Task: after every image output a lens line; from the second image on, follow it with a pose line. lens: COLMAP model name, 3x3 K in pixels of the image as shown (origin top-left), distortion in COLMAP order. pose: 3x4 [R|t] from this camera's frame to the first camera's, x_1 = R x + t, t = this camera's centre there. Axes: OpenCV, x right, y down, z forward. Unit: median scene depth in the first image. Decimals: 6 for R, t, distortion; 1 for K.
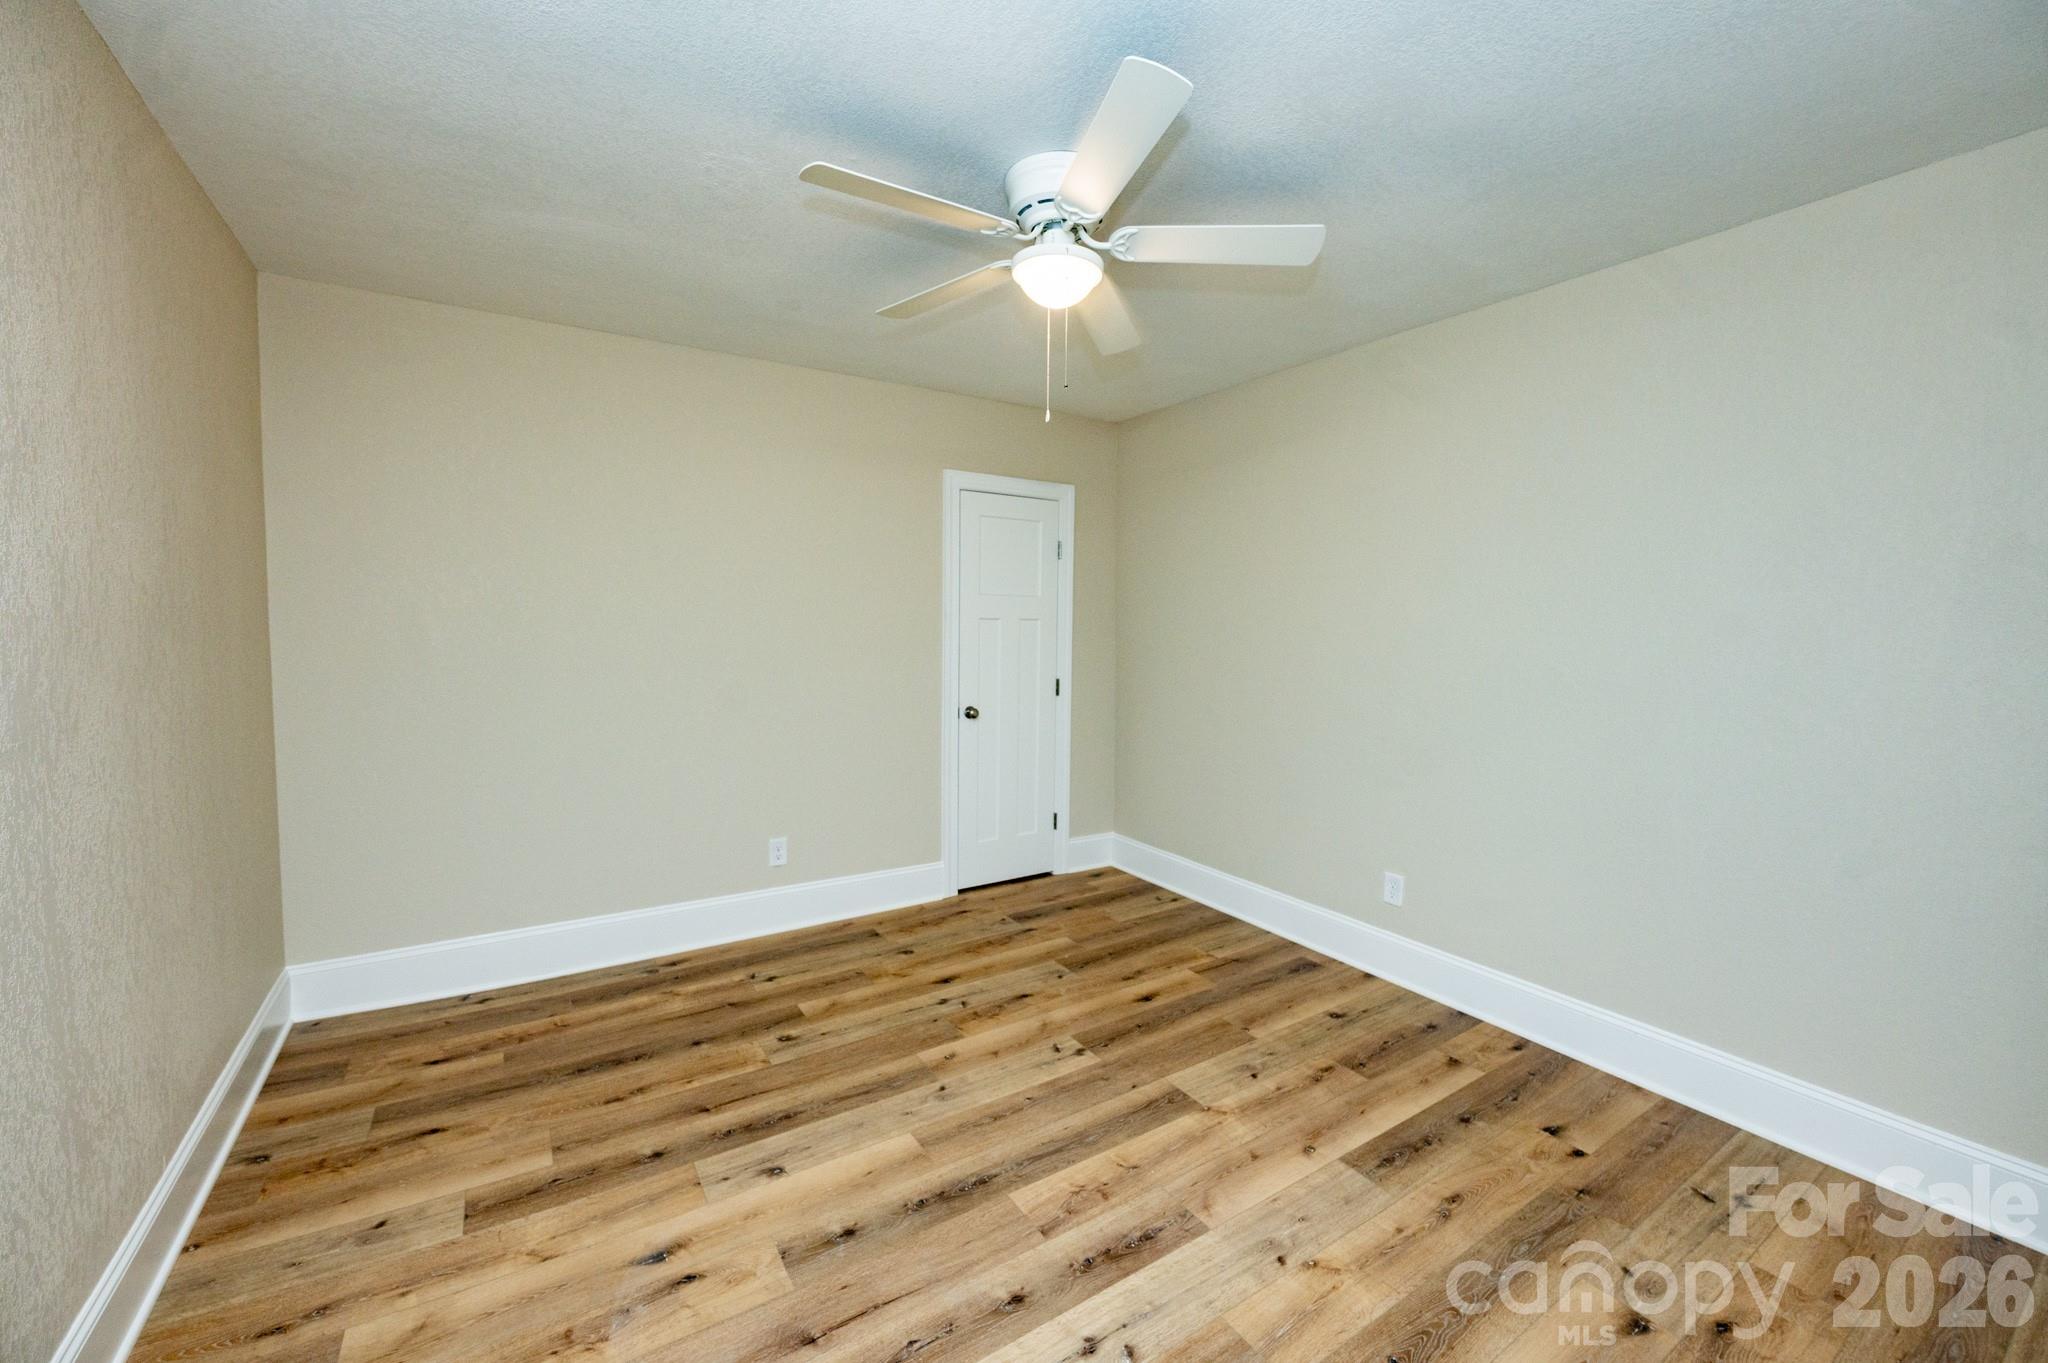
lens RADIAL K [[808.4, 0, 1026.3], [0, 808.4, 685.6], [0, 0, 1]] dist [-0.001899, 0.000305]
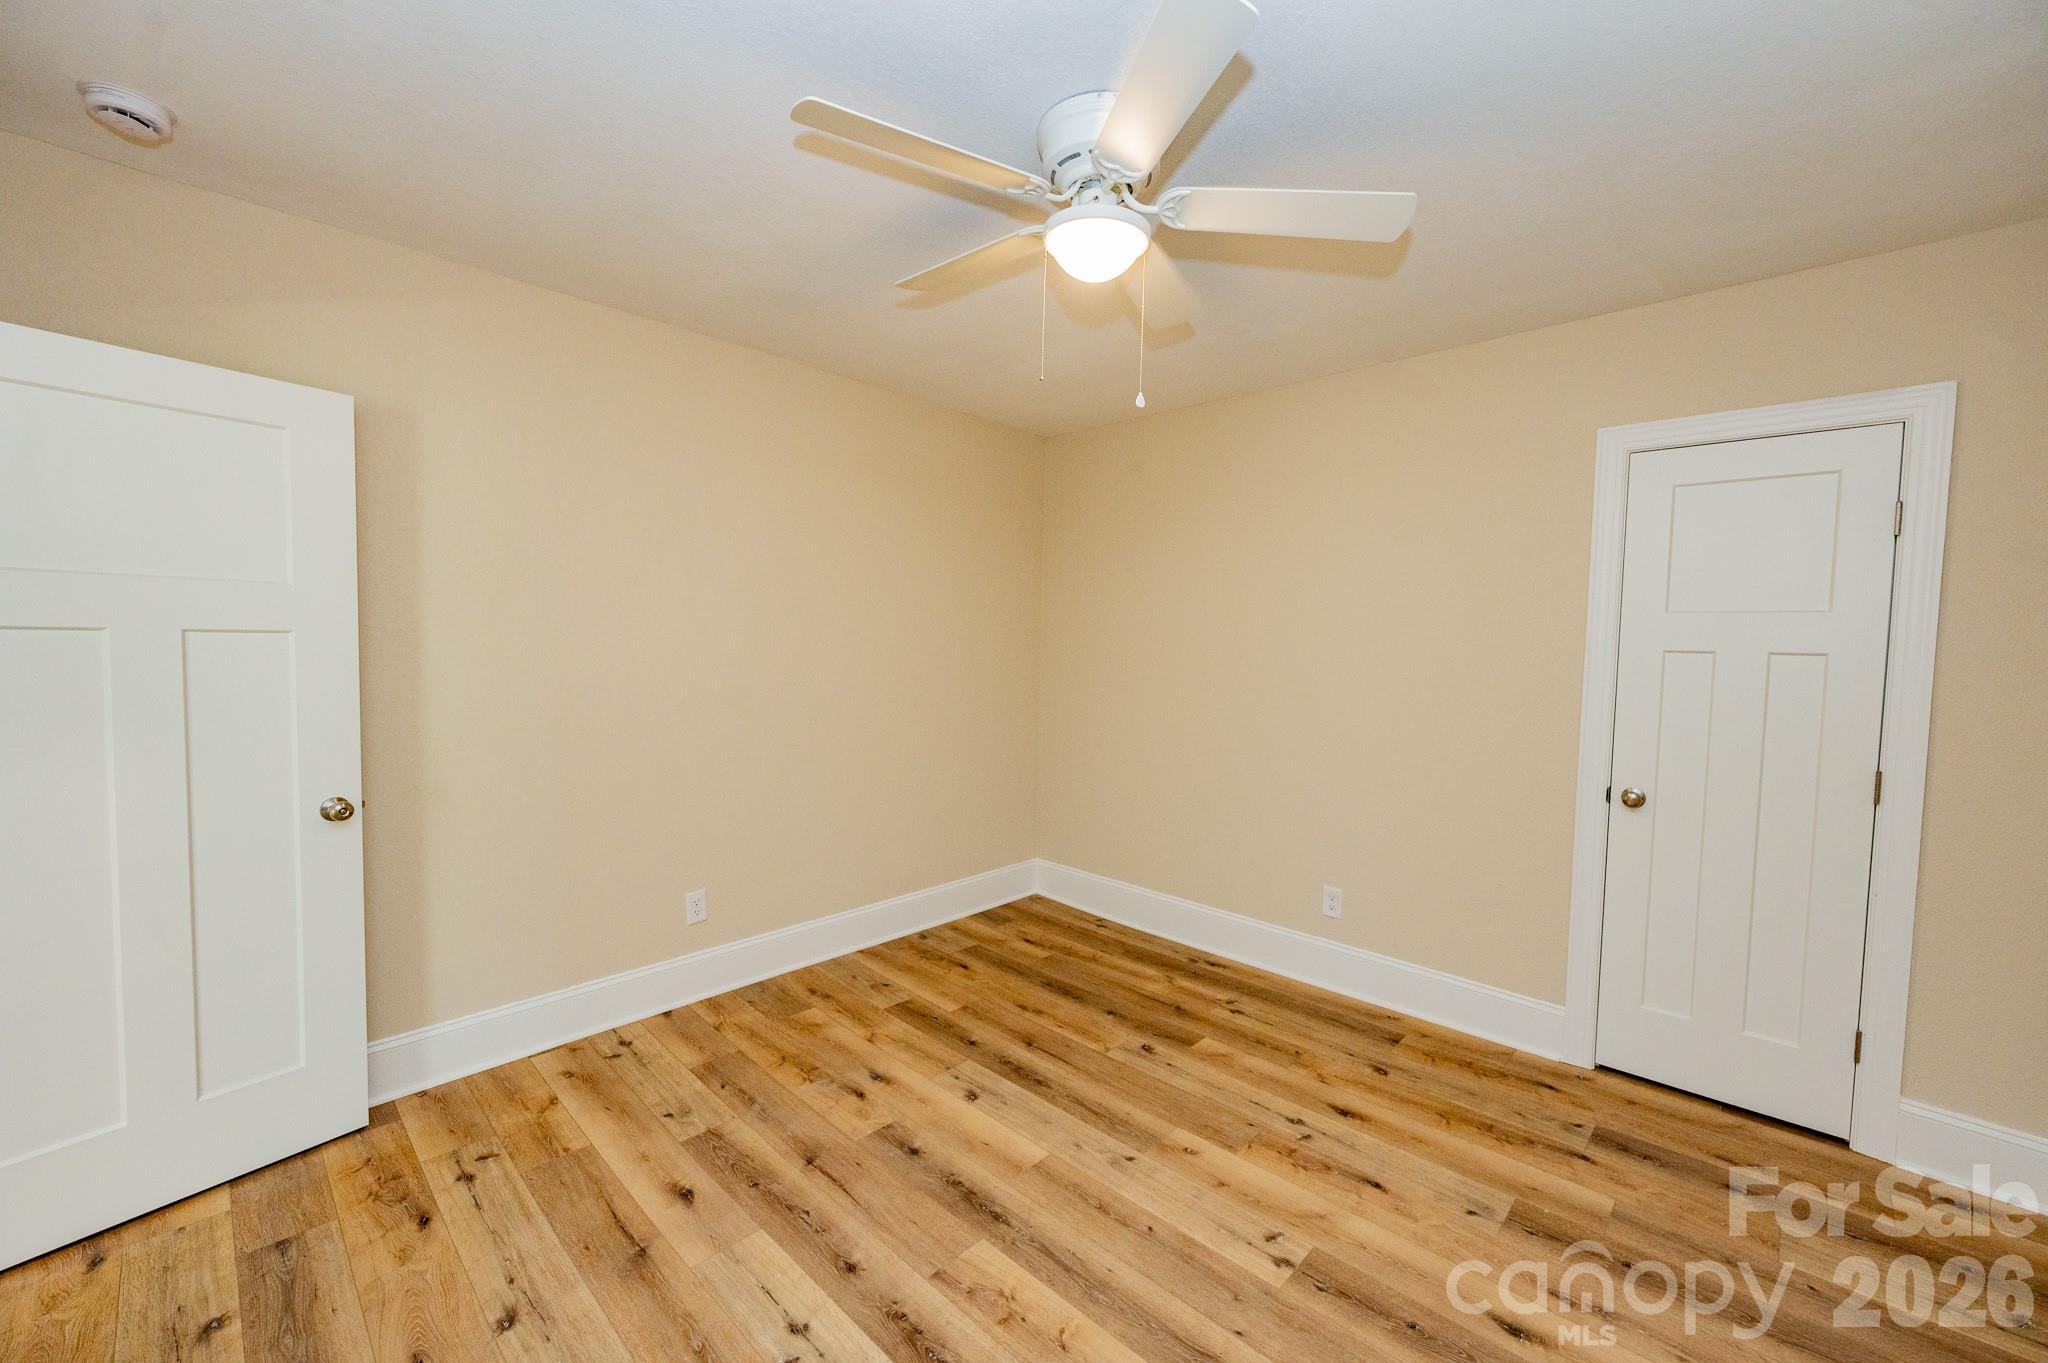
lens RADIAL K [[806.5, 0, 1020.7], [0, 806.5, 696.9], [0, 0, 1]] dist [-0.001074, 0.000019]
pose [[0.230979, 0.063536, -0.970882, 0.653020], [-0.092262, 0.994799, 0.043151, -0.044973], [0.968574, 0.079609, 0.235640, 0.565046]]
